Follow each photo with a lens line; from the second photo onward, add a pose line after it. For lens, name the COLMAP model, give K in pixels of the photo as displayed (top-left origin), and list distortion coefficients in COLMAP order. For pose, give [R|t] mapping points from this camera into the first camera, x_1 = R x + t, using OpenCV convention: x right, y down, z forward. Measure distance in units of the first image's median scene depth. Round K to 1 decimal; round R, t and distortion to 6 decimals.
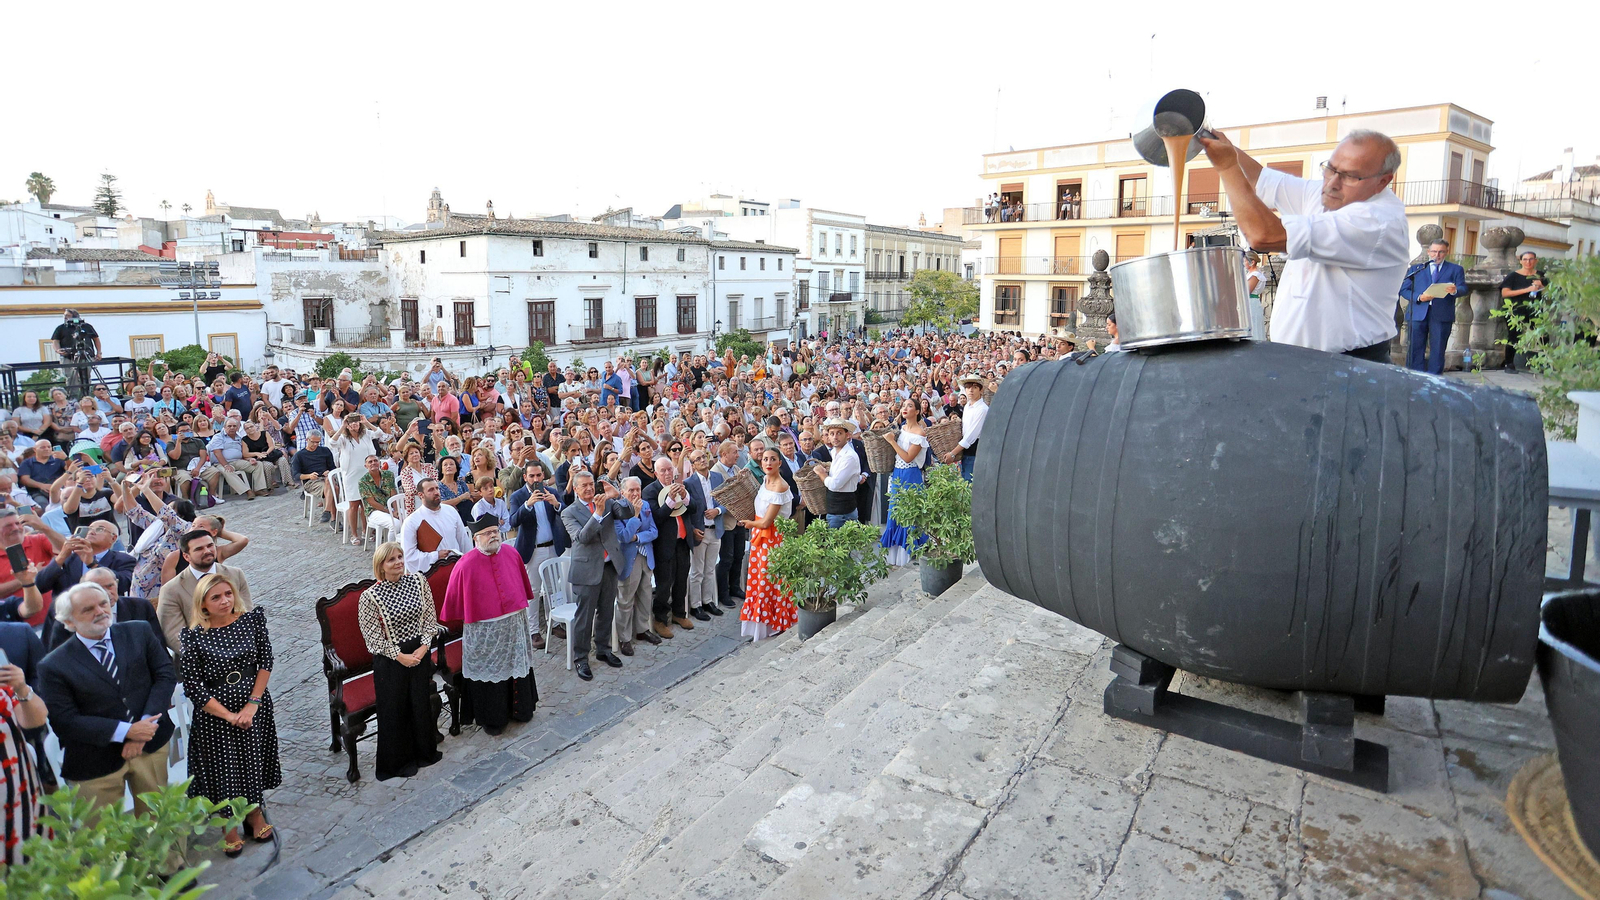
lens RADIAL K [[778.1, 0, 799.0], [0, 778.1, 359.3], [0, 0, 1]] dist [-0.073002, 0.028340]
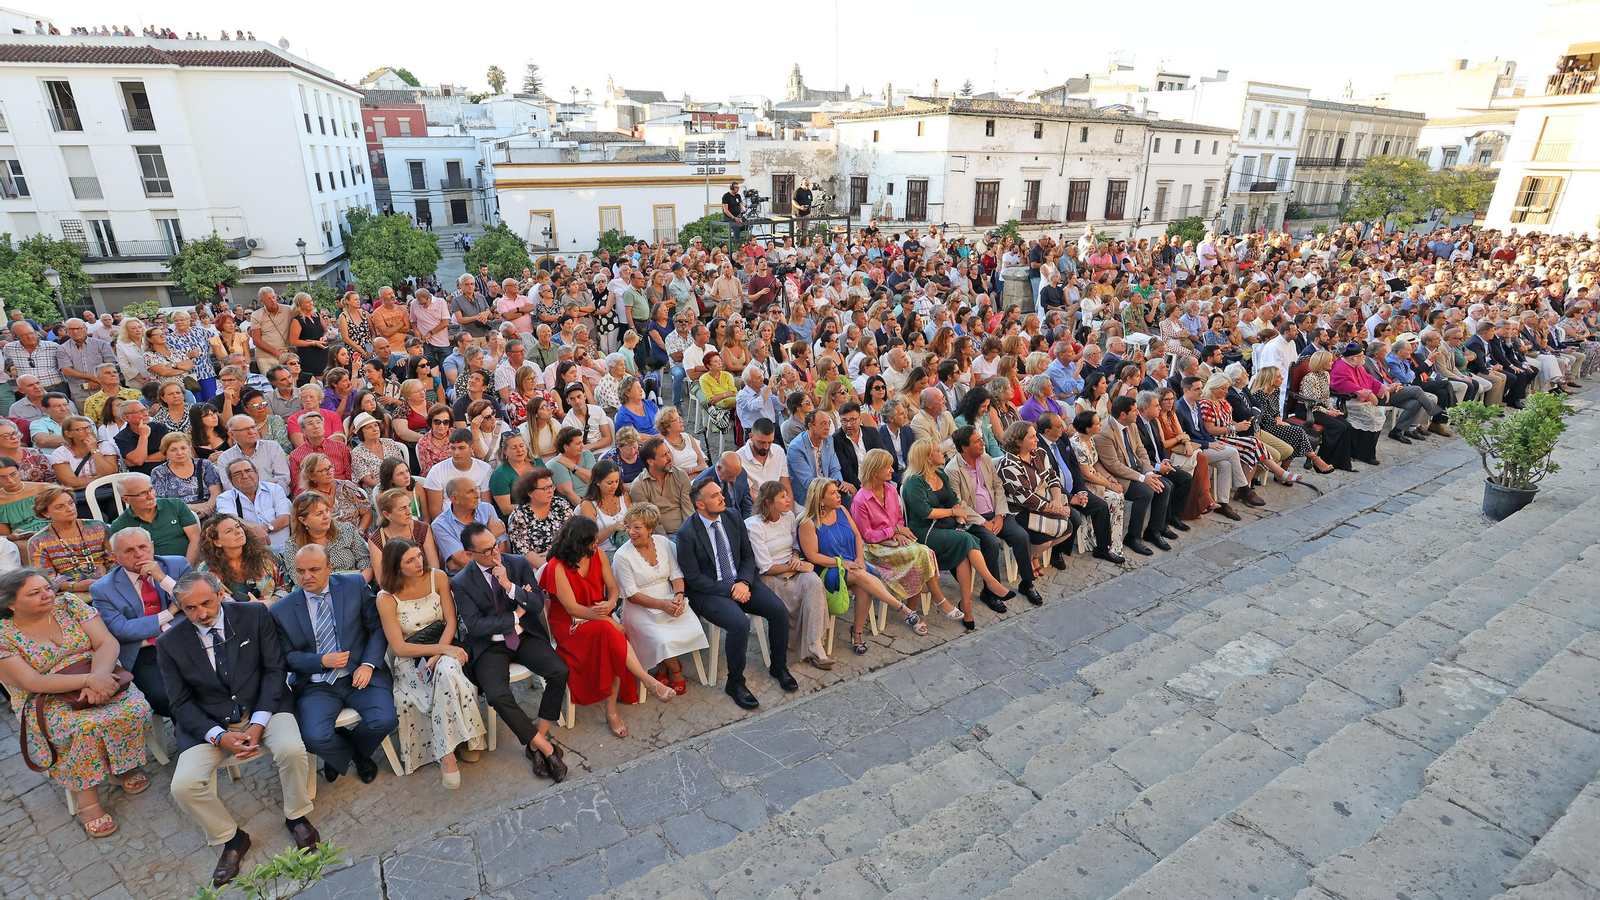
lens RADIAL K [[763.8, 0, 800.0], [0, 763.8, 450.0], [0, 0, 1]] dist [-0.042992, 0.001275]
pose [[0.911460, 0.150195, -0.382990, -0.095509], [-0.045951, 0.962314, 0.268030, 0.010278], [0.408814, -0.226700, 0.884013, -0.088650]]
